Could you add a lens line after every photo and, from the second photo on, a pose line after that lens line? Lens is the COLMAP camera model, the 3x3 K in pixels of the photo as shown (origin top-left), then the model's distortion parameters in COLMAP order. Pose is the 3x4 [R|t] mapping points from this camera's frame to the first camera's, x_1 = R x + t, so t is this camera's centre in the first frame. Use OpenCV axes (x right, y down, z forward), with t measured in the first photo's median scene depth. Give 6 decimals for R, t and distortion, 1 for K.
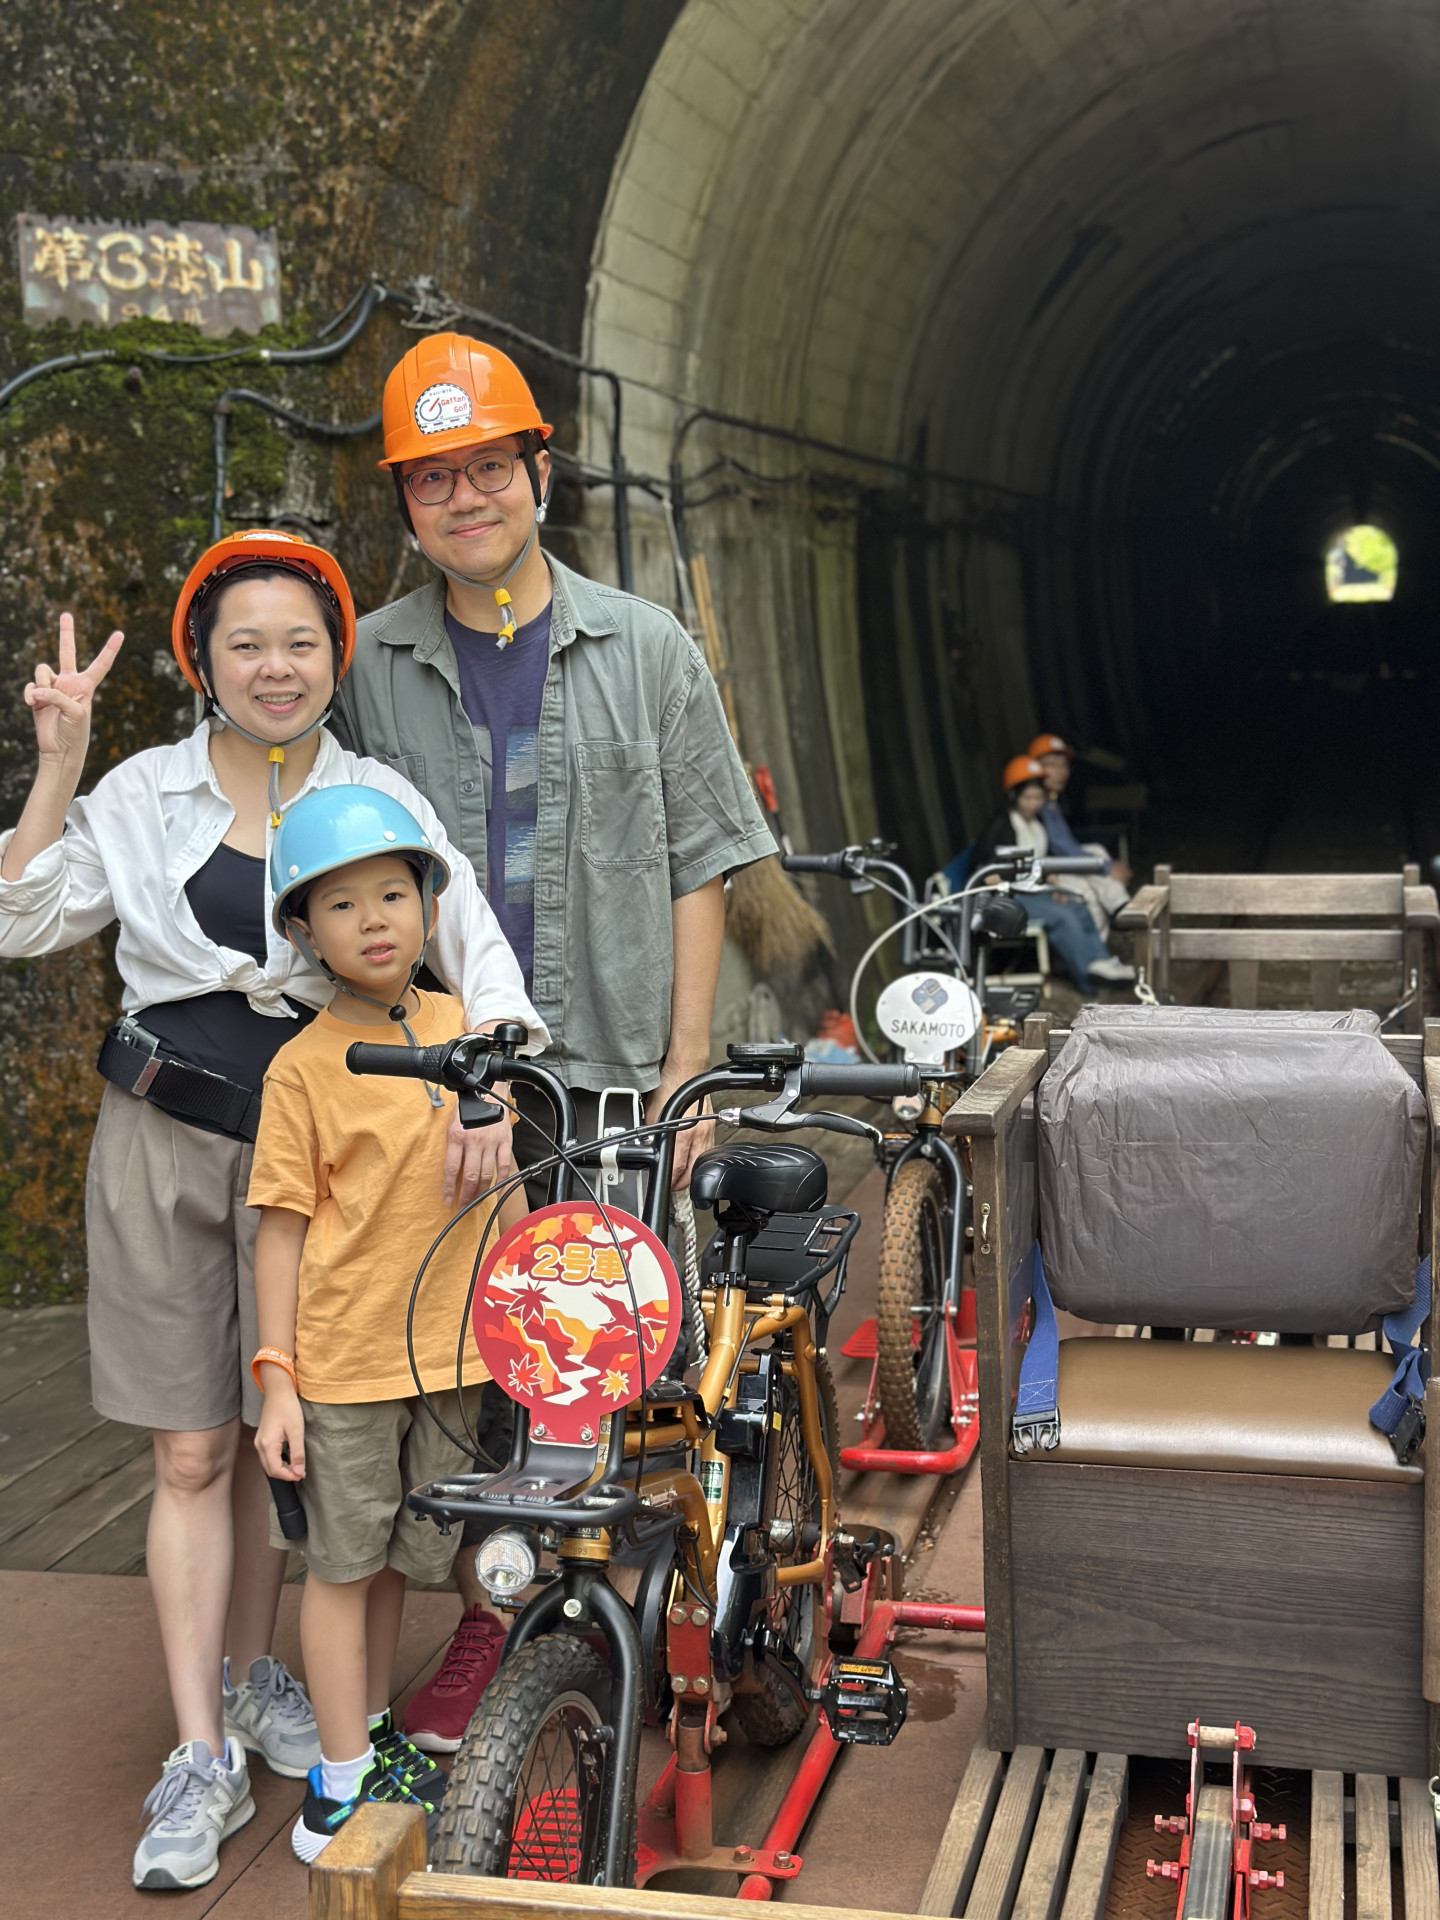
lens RADIAL K [[2650.4, 0, 720.0], [0, 2650.4, 960.0], [0, 0, 1]] dist [0.206536, -0.479333]
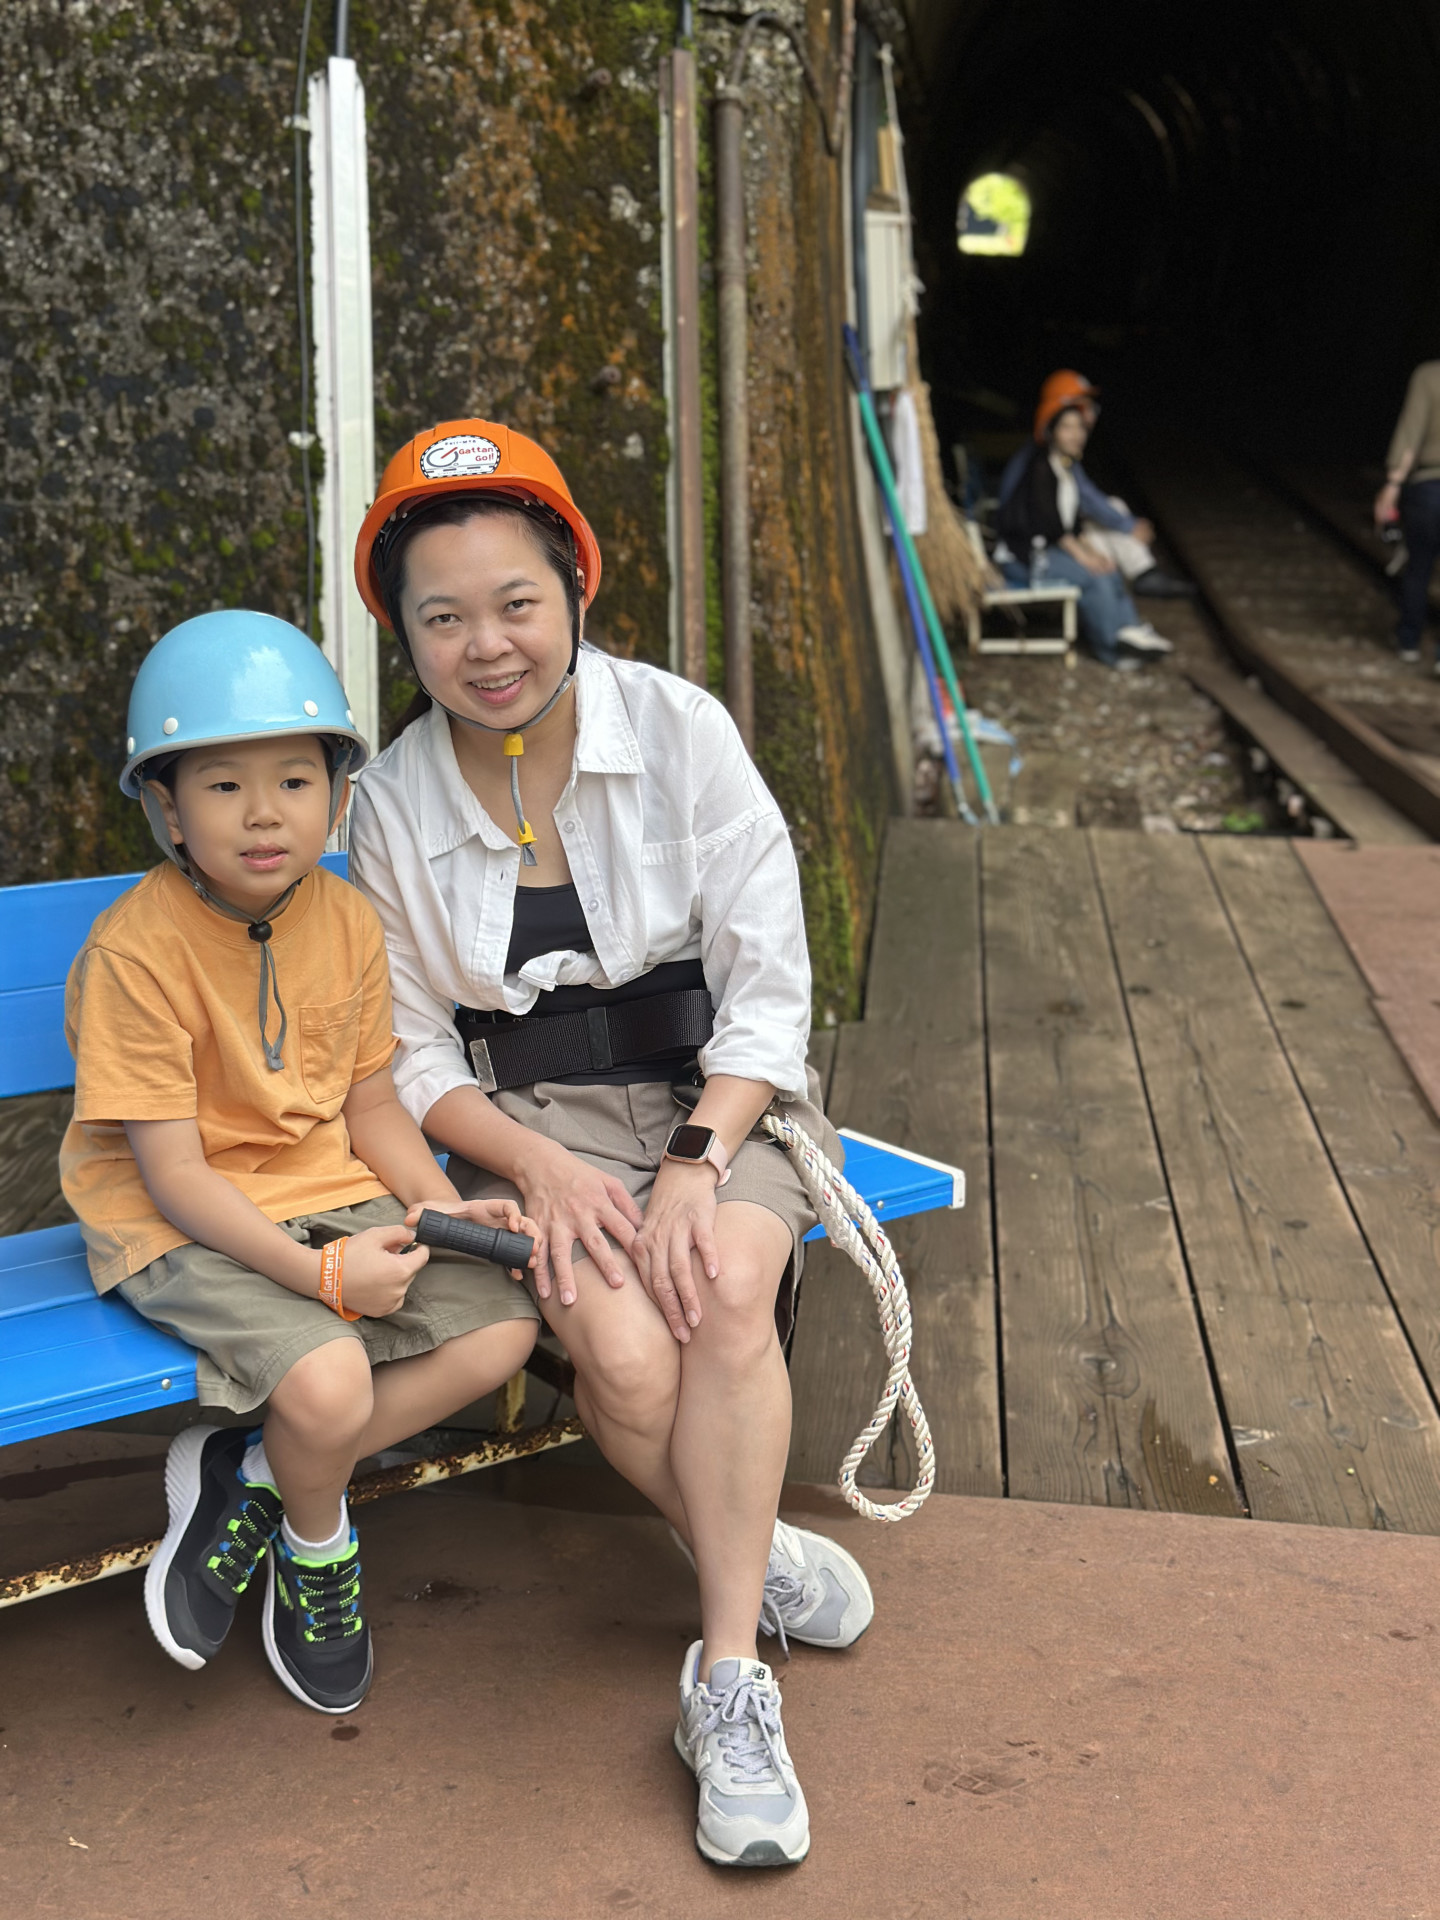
lens RADIAL K [[2650.4, 0, 720.0], [0, 2650.4, 960.0], [0, 0, 1]] dist [0.206536, -0.479333]
pose [[0.988551, 0.028991, 0.148077, -0.277585], [-0.048589, 0.990256, 0.130505, -0.000132], [-0.142850, -0.136206, 0.980327, 0.219139]]
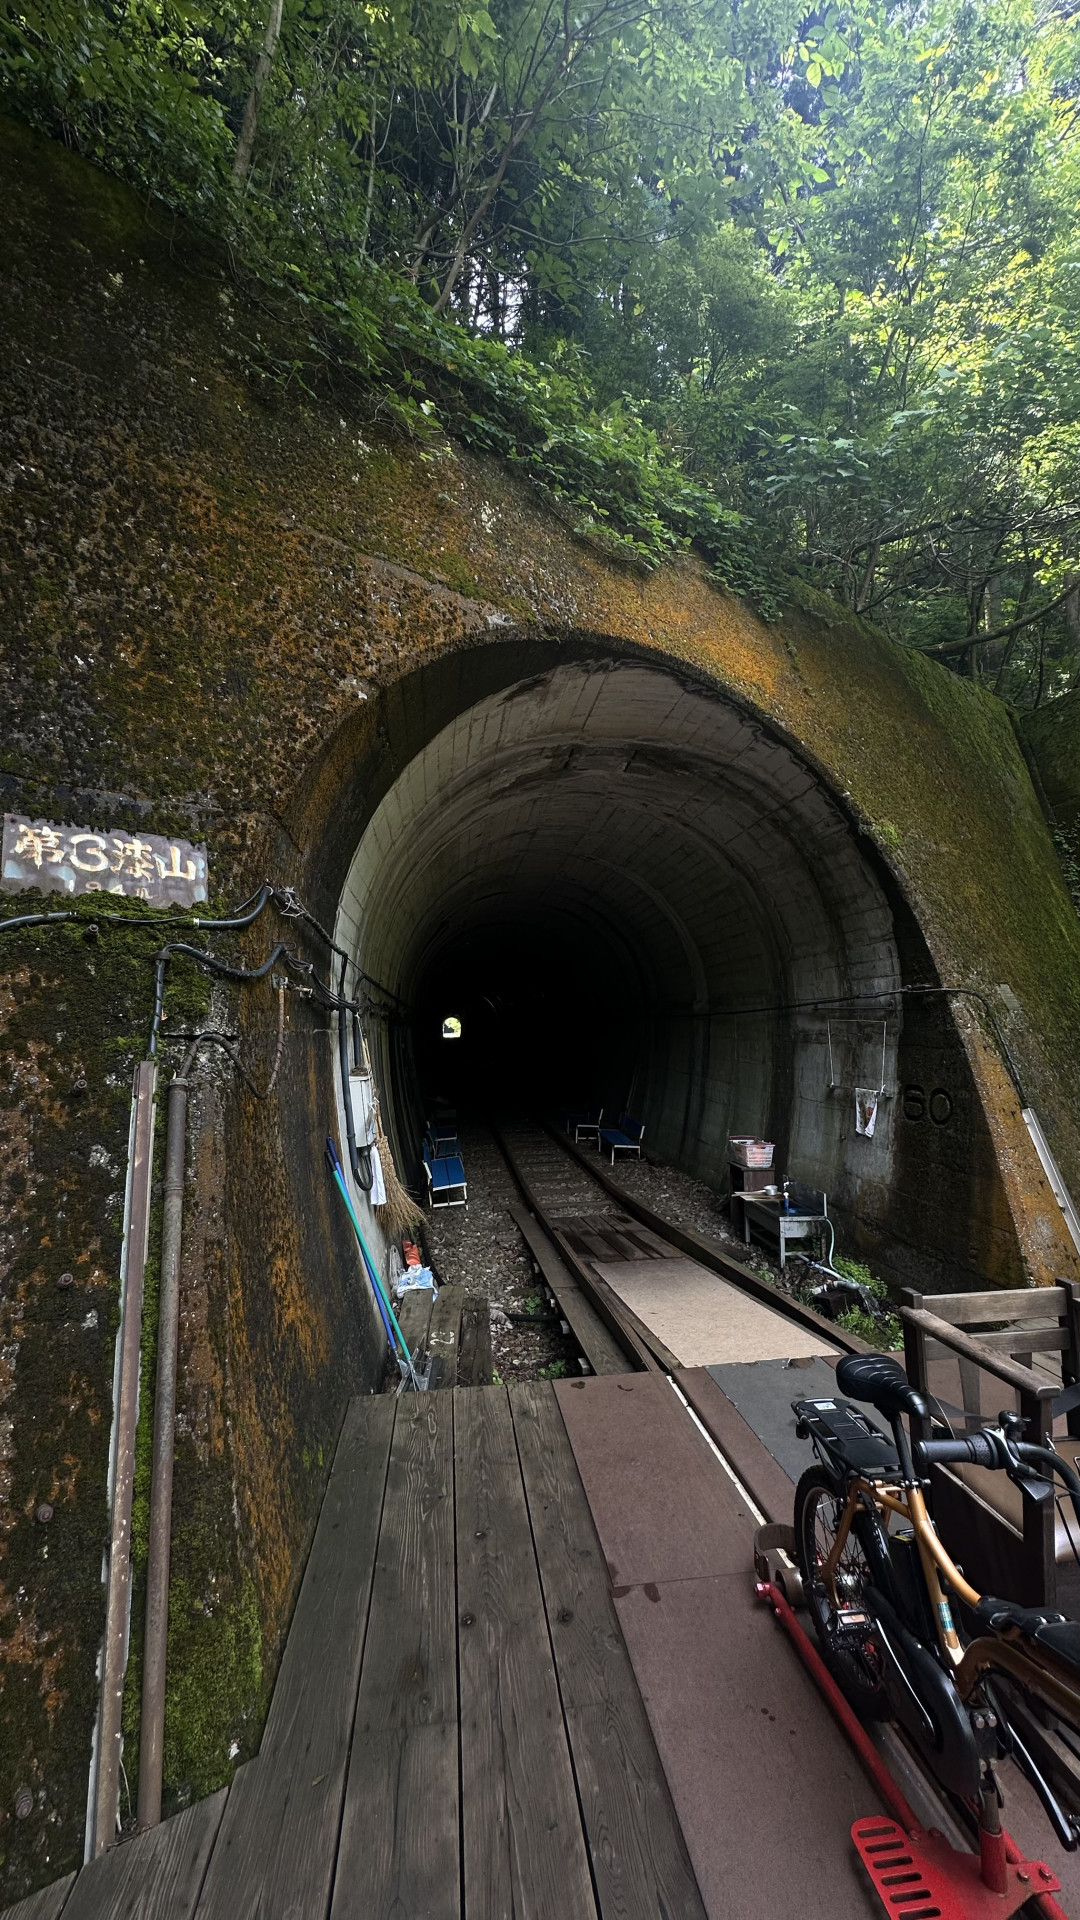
lens RADIAL K [[769.3, 0, 540.0], [0, 769.3, 960.0], [0, 0, 1]] dist [0.001094, 0.000160]
pose [[0.940433, 0.032369, 0.338435, -0.135979], [0.046843, 0.973626, -0.223288, -0.106566], [-0.336737, 0.225841, 0.914114, 0.573735]]
